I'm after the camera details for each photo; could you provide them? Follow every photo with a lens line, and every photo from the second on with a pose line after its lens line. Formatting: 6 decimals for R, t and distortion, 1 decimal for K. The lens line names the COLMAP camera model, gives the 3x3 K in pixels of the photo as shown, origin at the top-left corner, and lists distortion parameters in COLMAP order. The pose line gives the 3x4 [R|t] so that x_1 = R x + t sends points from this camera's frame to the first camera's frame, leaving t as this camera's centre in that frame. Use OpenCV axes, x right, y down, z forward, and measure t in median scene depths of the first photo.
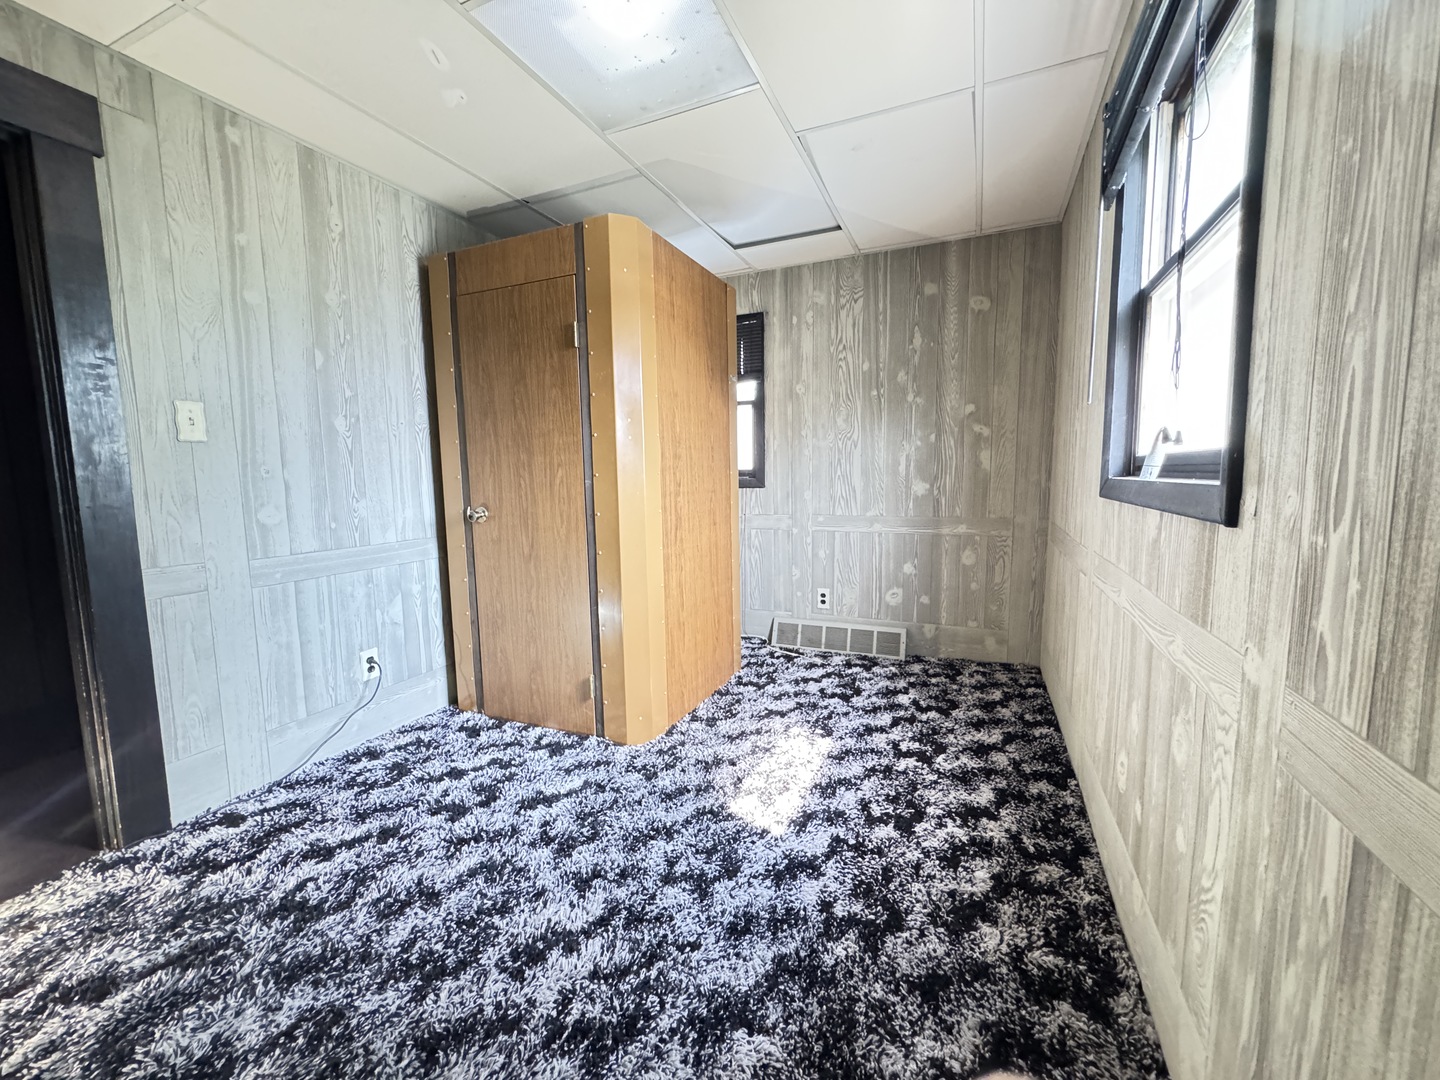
lens RADIAL K [[584.1, 0, 721.5], [0, 584.1, 535.7], [0, 0, 1]] dist [-0.001338, 0.000079]
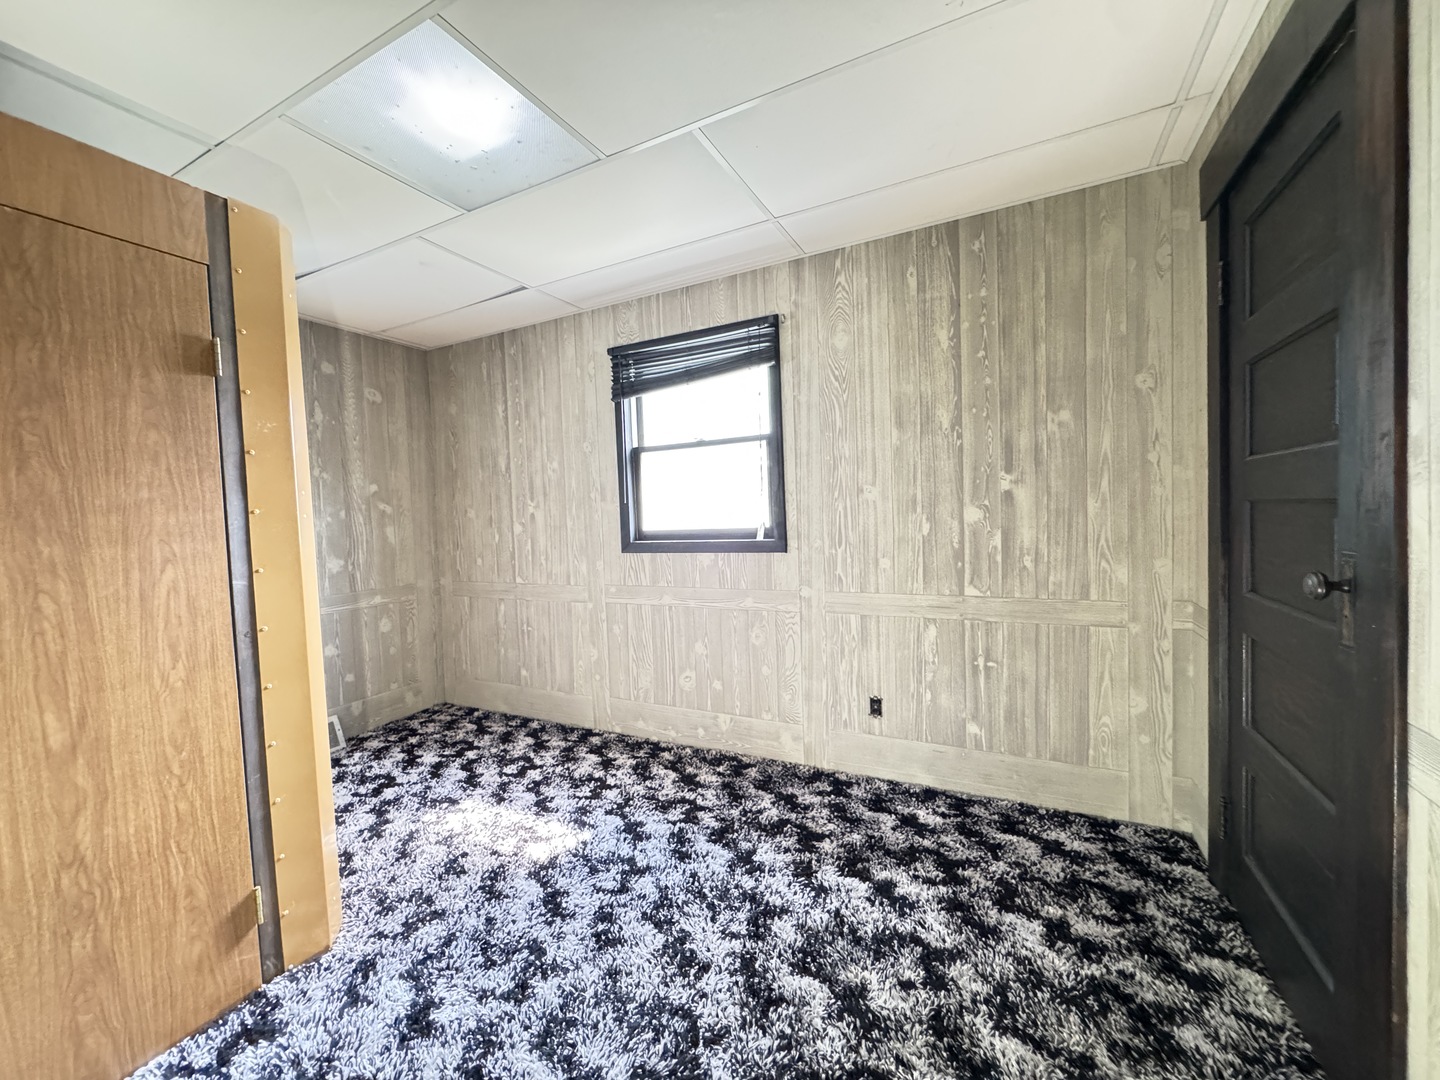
lens RADIAL K [[584.1, 0, 721.5], [0, 584.1, 535.7], [0, 0, 1]] dist [-0.001338, 0.000079]
pose [[0.045869, -0.026355, 0.998600, -0.818342], [0.142145, 0.989652, 0.019590, -0.078329], [-0.988782, 0.141048, 0.049140, 0.419418]]
